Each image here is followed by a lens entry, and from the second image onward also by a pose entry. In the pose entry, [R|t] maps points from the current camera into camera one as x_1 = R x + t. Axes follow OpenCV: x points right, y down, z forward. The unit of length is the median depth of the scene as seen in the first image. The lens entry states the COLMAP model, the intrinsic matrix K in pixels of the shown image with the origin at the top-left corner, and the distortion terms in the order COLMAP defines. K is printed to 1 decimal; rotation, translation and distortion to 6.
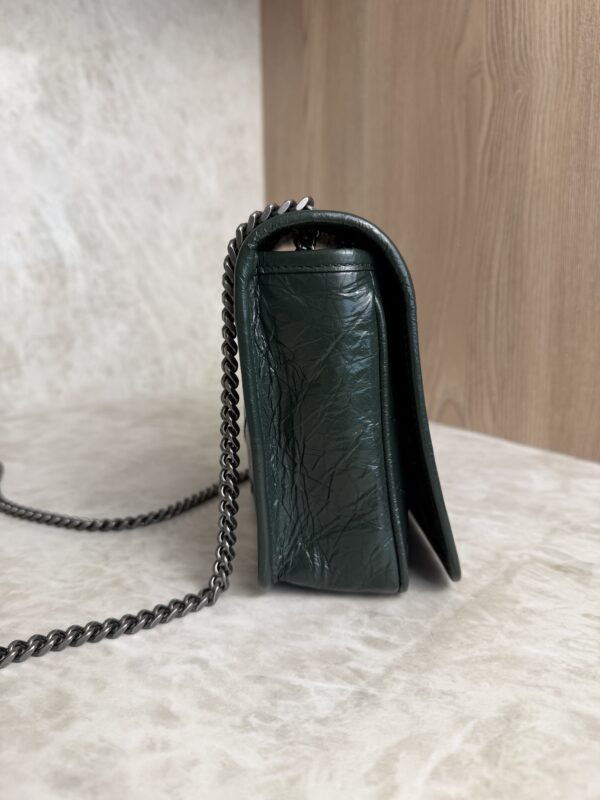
lens RADIAL K [[603.8, 0, 302.5], [0, 603.8, 404.0], [0, 0, 1]] dist [-0.052616, 0.015495]
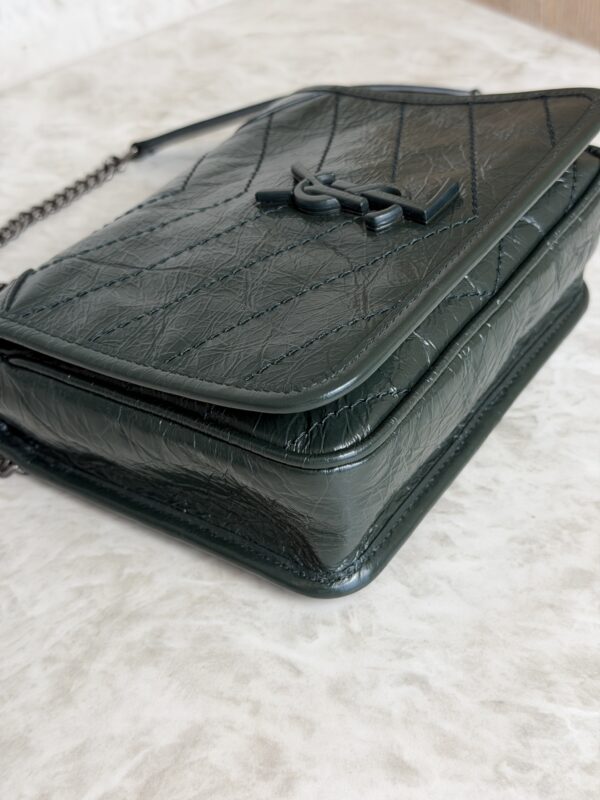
lens RADIAL K [[1169.6, 0, 298.8], [0, 1169.6, 400.8], [0, 0, 1]] dist [0.257519, -0.753532]
pose [[0.996114, -0.064551, -0.059910, -0.210800], [0.085513, 0.871604, 0.482695, -0.678484], [0.021059, -0.485942, 0.873737, -0.211775]]
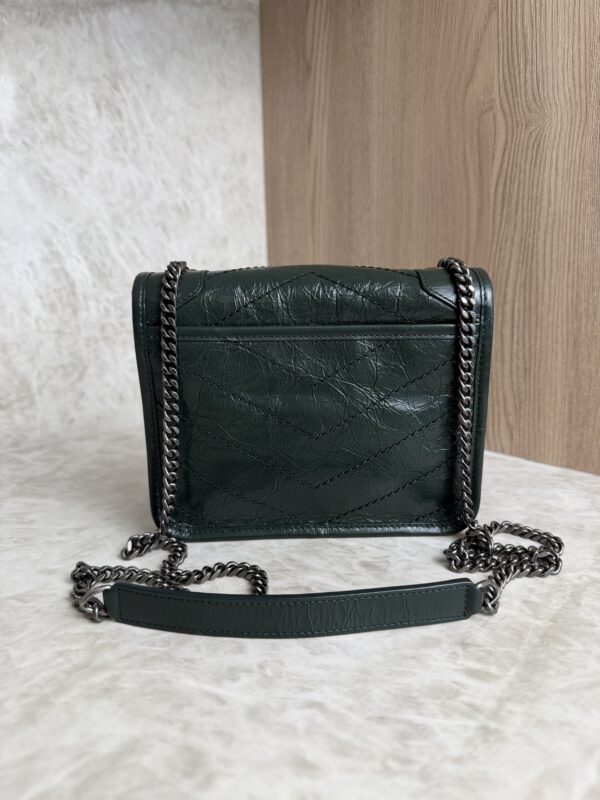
lens RADIAL K [[594.2, 0, 302.3], [0, 594.2, 399.3], [0, 0, 1]] dist [-0.028174, 0.002364]
pose [[0.997397, -0.025458, 0.067464, -0.251130], [0.026927, 0.999418, -0.020957, -0.069589], [-0.066892, 0.022719, 0.997502, -0.012498]]
